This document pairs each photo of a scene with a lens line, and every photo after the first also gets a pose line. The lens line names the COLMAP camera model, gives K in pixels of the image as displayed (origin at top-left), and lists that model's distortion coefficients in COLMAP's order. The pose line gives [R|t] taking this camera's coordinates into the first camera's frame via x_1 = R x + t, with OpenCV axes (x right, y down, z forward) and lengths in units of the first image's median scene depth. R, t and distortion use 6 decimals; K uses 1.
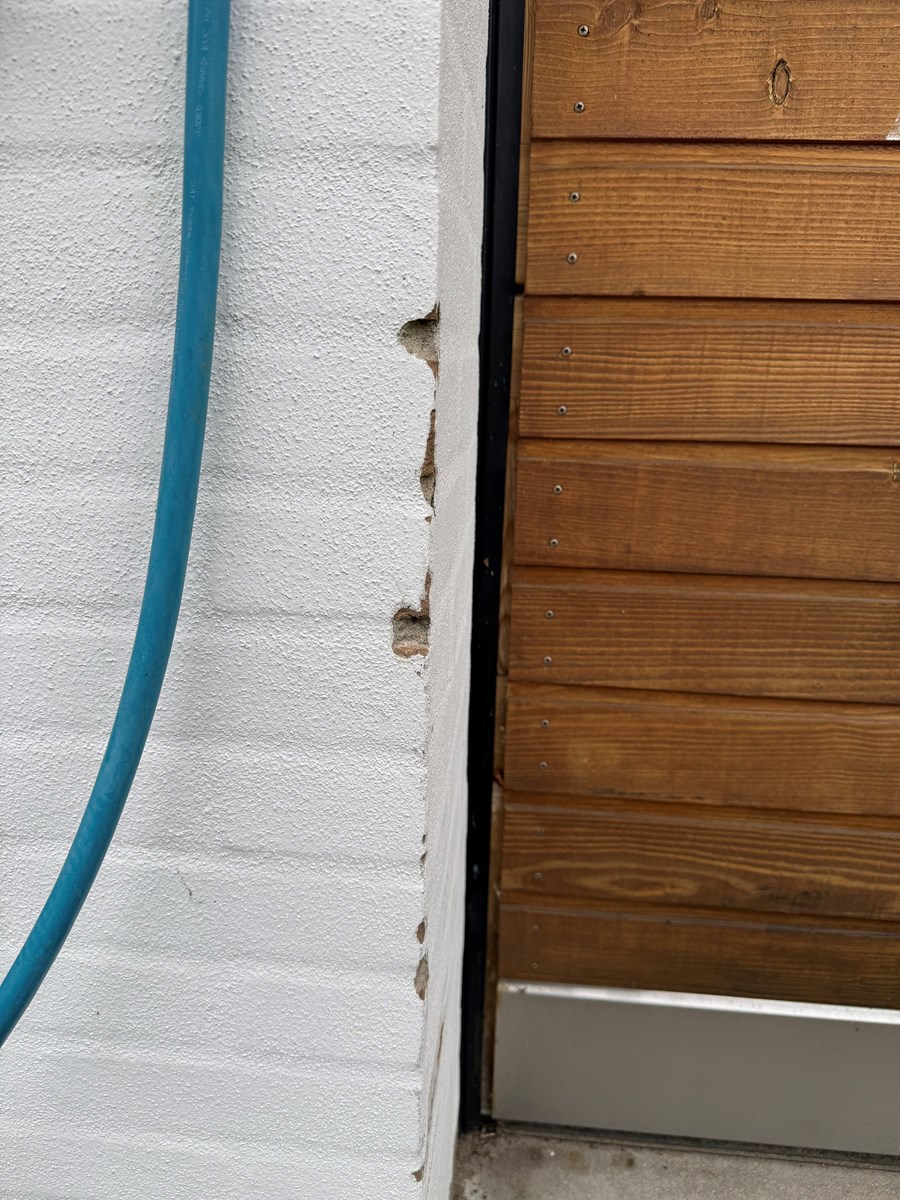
lens RADIAL K [[849.1, 0, 450.0], [0, 849.1, 600.0], [0, 0, 1]] dist [0.089730, -0.168549]
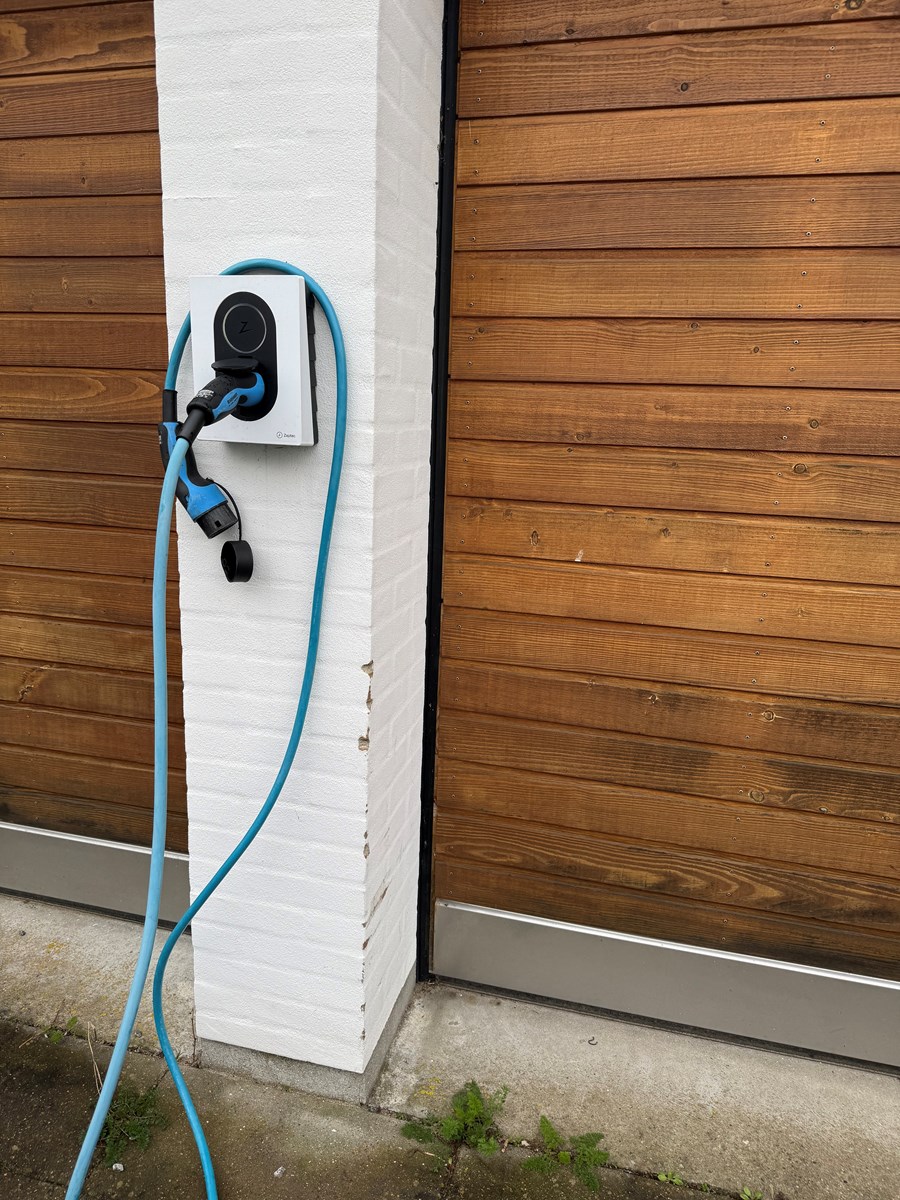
lens RADIAL K [[811.7, 0, 450.0], [0, 811.7, 600.0], [0, 0, 1]] dist [0.179670, -0.350054]
pose [[0.988153, 0.049295, -0.145342, 0.444091], [-0.059809, 0.995830, -0.068881, -0.197688], [0.141340, 0.076758, 0.986981, -1.351825]]
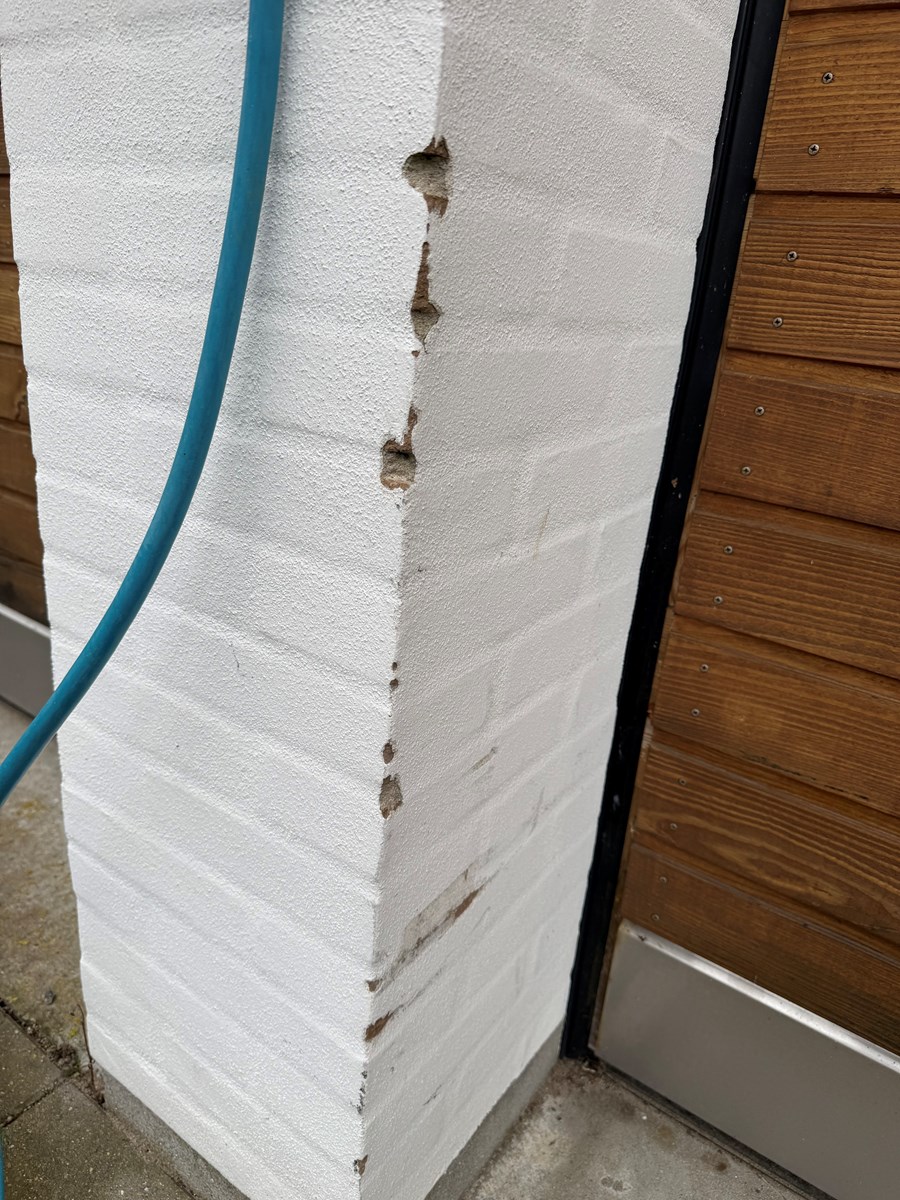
lens RADIAL K [[861.3, 0, 450.0], [0, 861.3, 600.0], [0, 0, 1]] dist [-0.011802, 0.002905]
pose [[0.865873, 0.228125, -0.445223, 0.302097], [-0.210395, 0.973499, 0.089626, 0.053489], [0.453870, 0.016068, 0.890923, 0.043237]]
